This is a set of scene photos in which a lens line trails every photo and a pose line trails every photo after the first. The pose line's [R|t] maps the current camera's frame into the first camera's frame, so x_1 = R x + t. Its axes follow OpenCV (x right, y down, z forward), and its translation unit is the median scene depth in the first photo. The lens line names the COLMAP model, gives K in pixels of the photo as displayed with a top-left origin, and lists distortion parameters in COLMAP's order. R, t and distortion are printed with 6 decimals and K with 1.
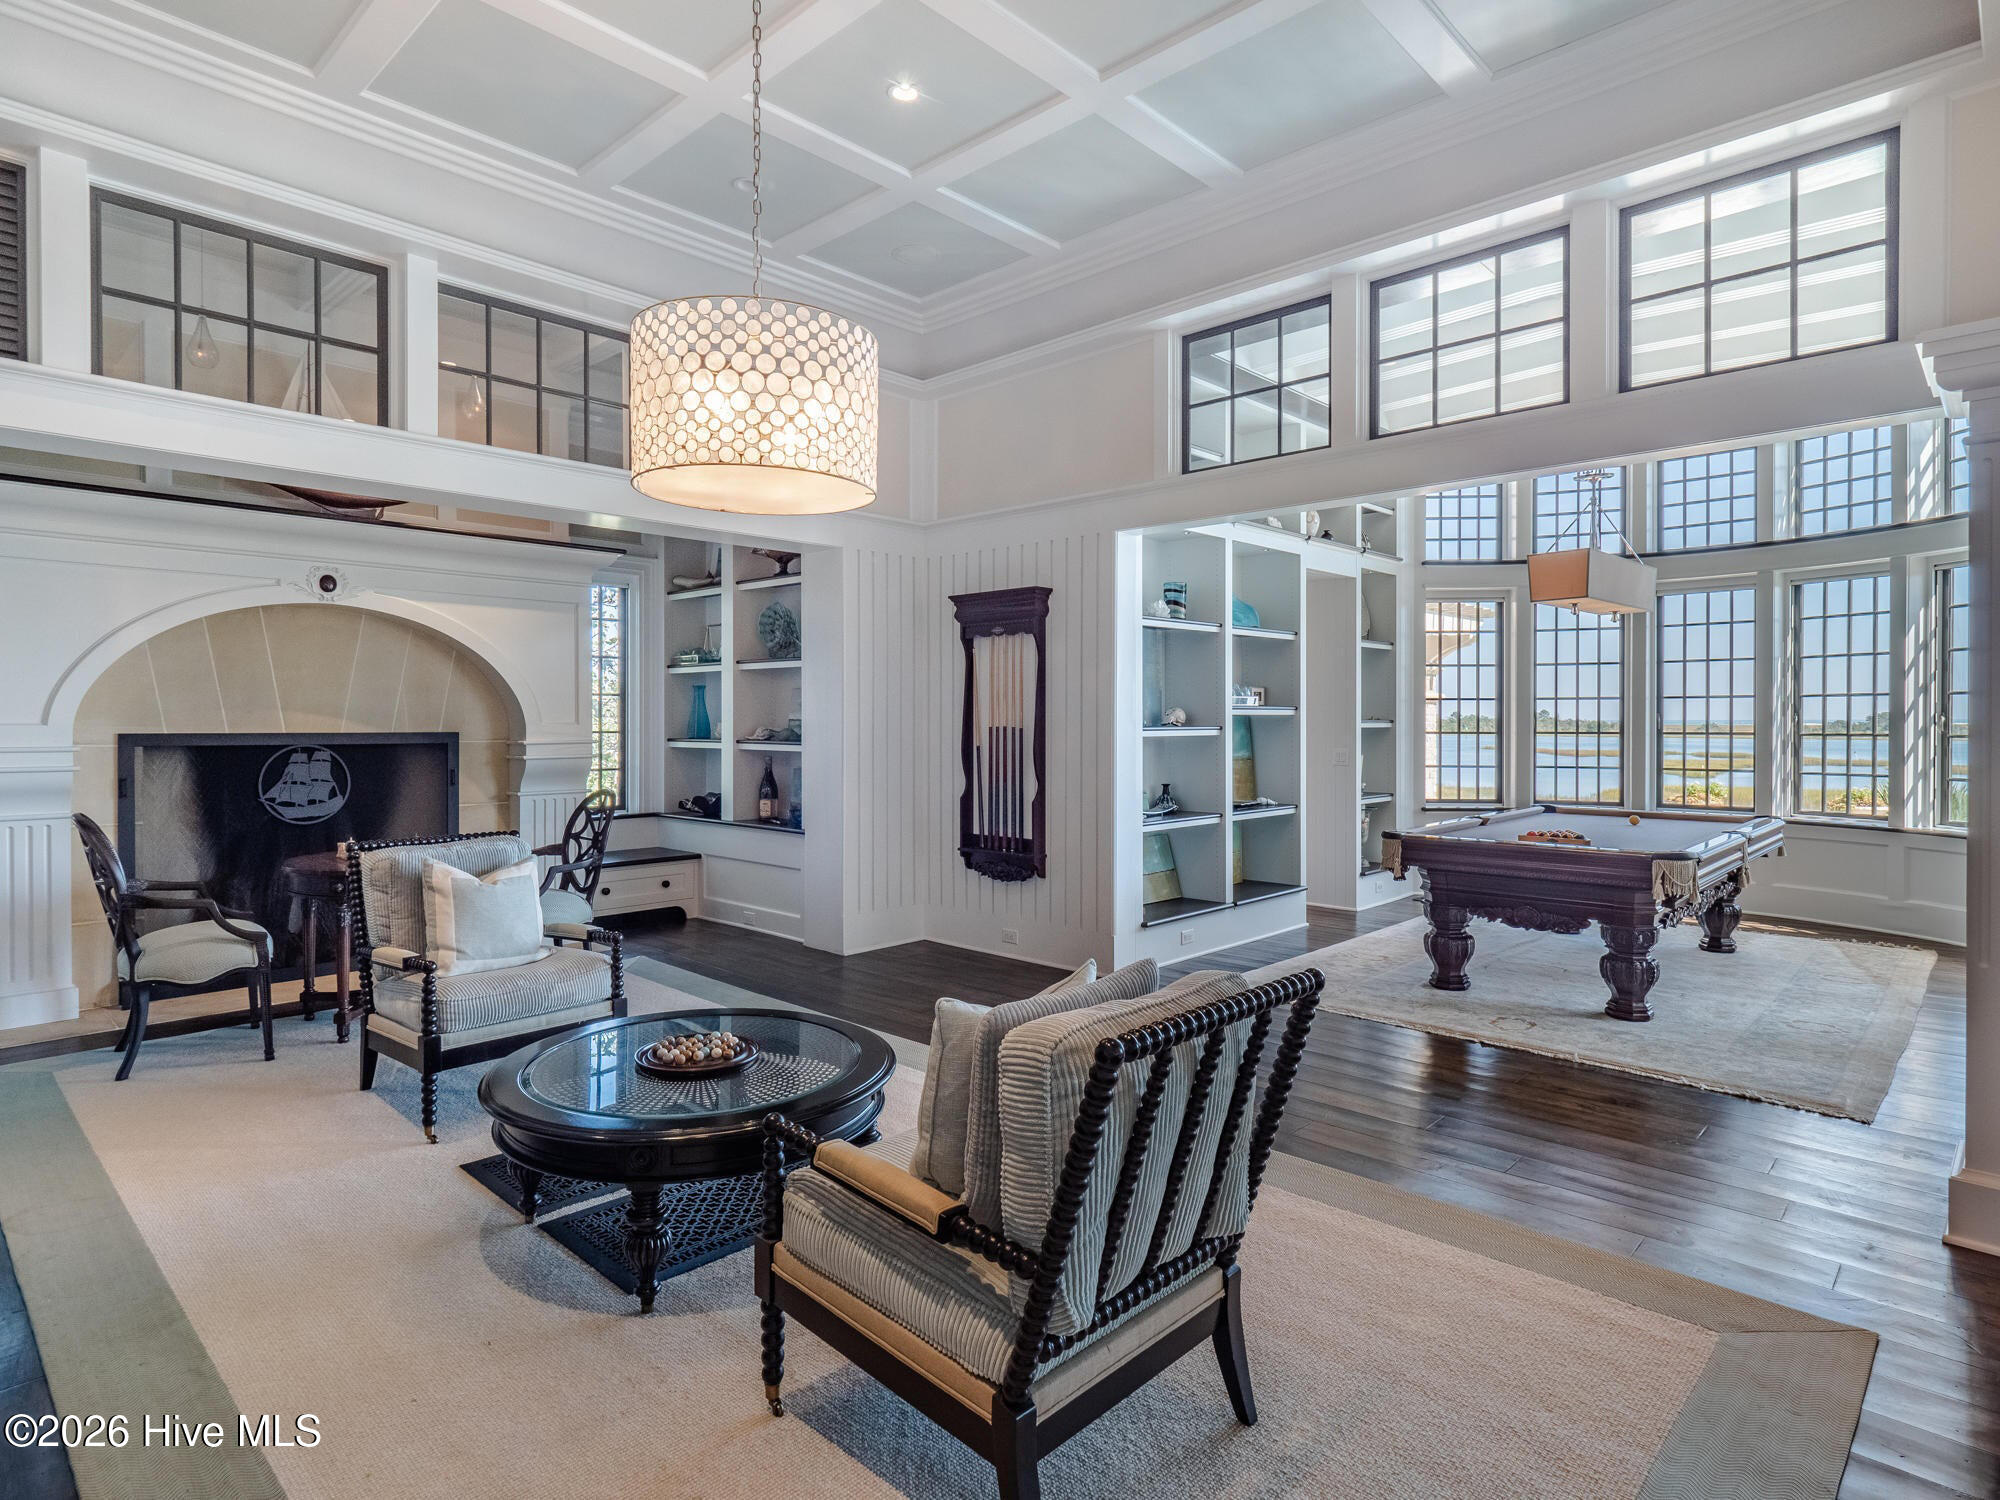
lens RADIAL K [[1072.2, 0, 1001.3], [0, 1072.2, 727.7], [0, 0, 1]] dist [0.000414, 0.000004]
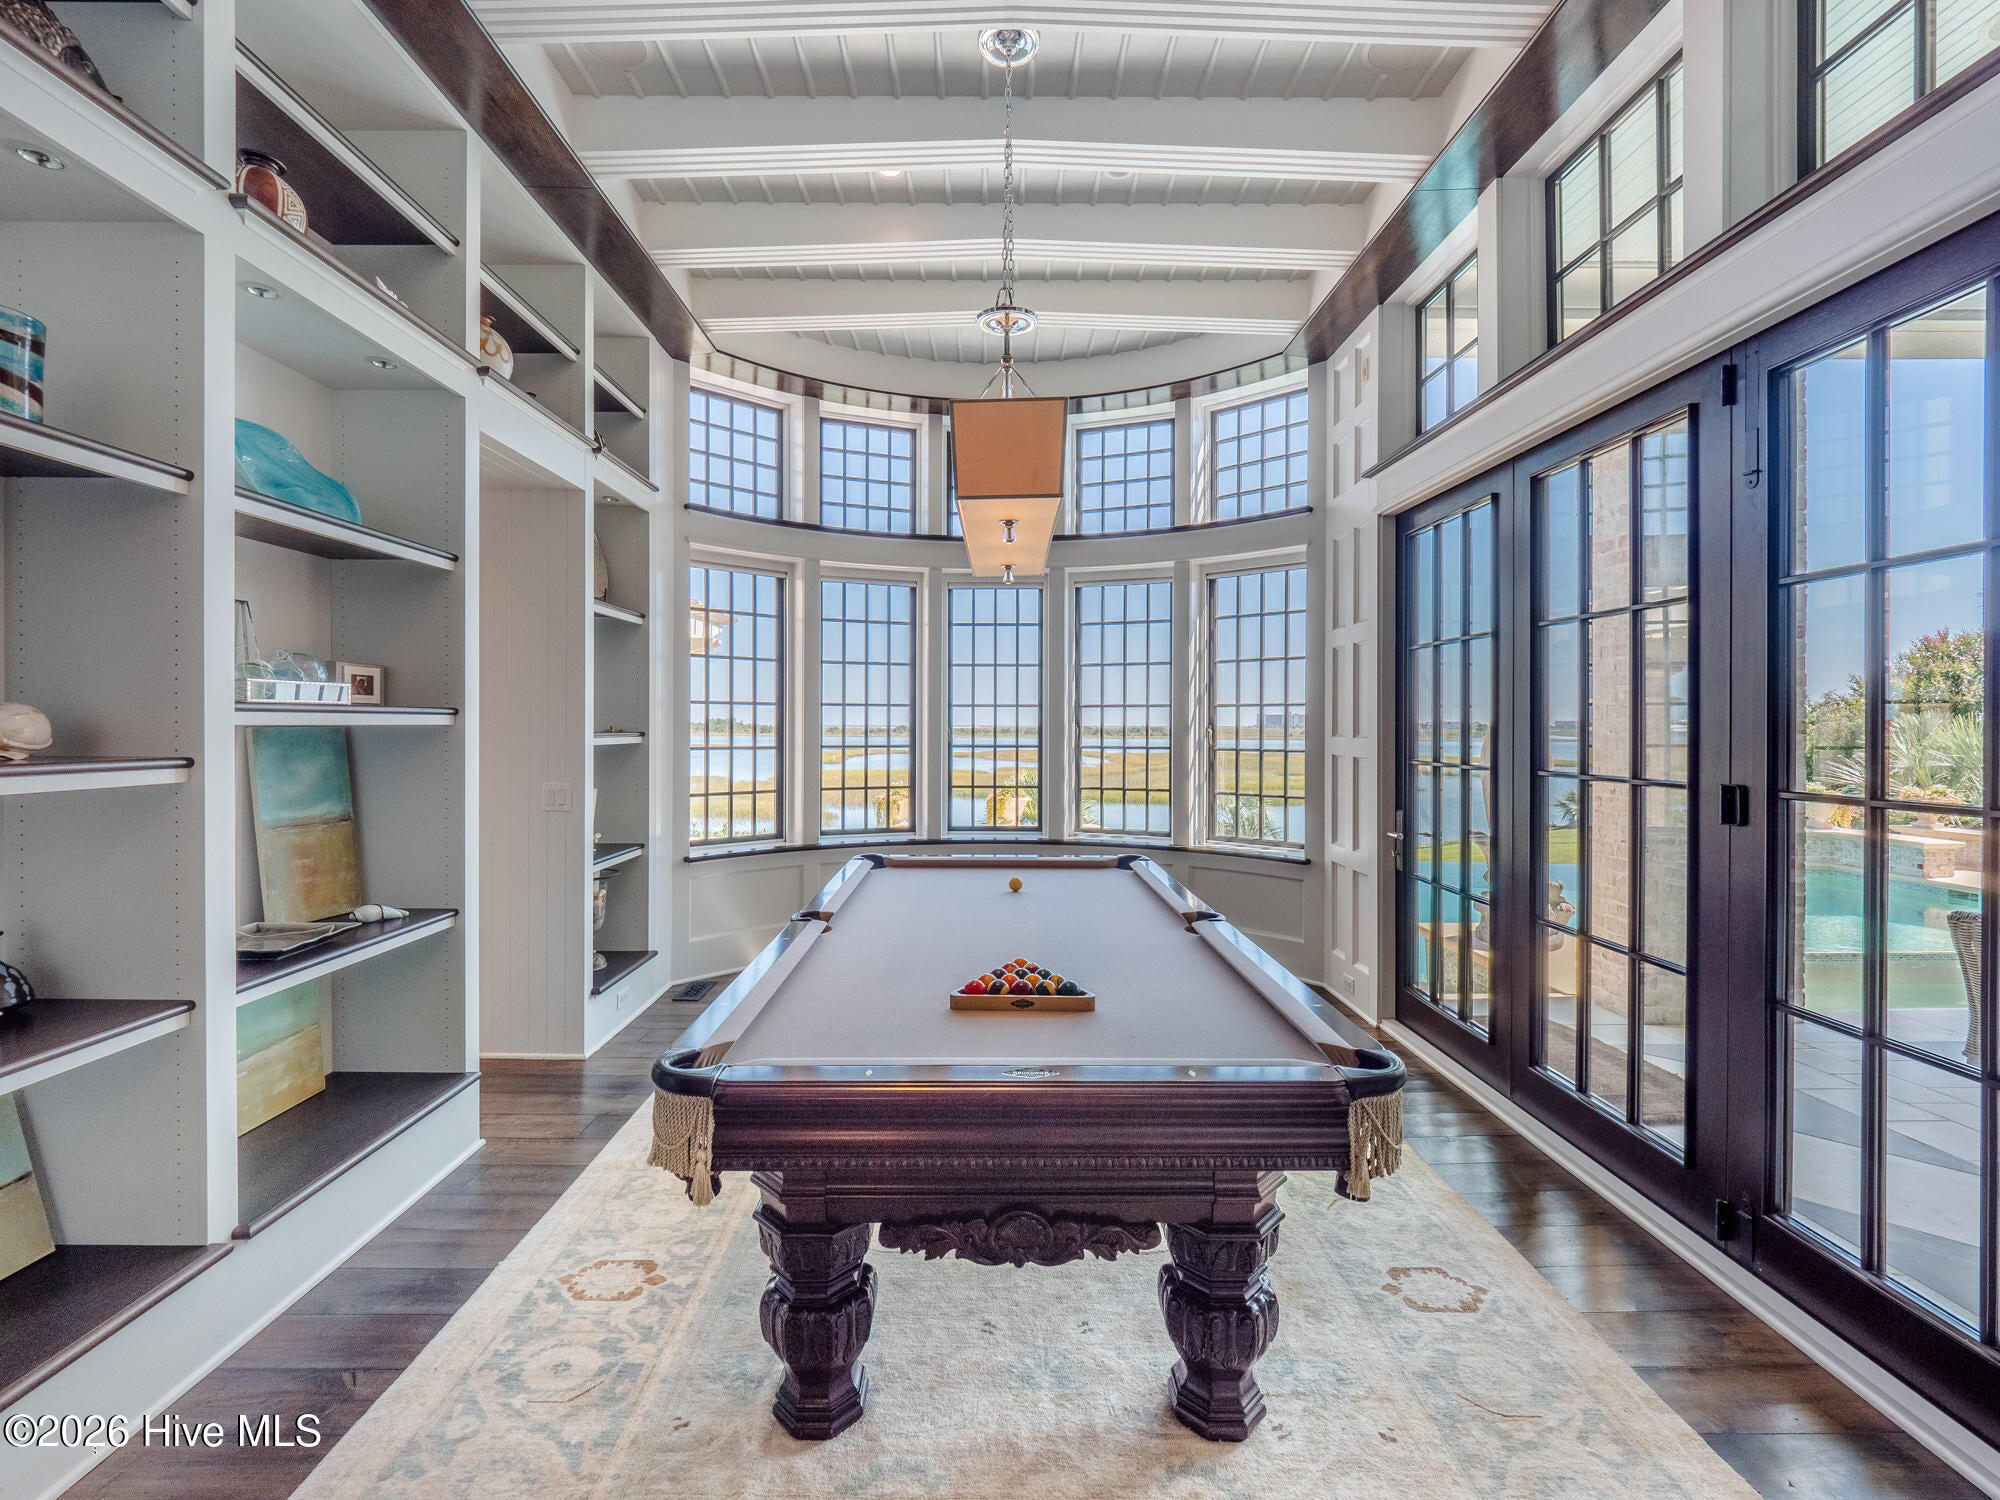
lens RADIAL K [[822.0, 0, 960.8], [0, 822.0, 725.6], [0, 0, 1]] dist [0.011168, -0.000007]
pose [[0.736304, 0.003251, 0.676643, 0.190390], [0.000086, 0.999988, -0.004898, -0.009754], [-0.676651, 0.003665, 0.736295, 0.567143]]
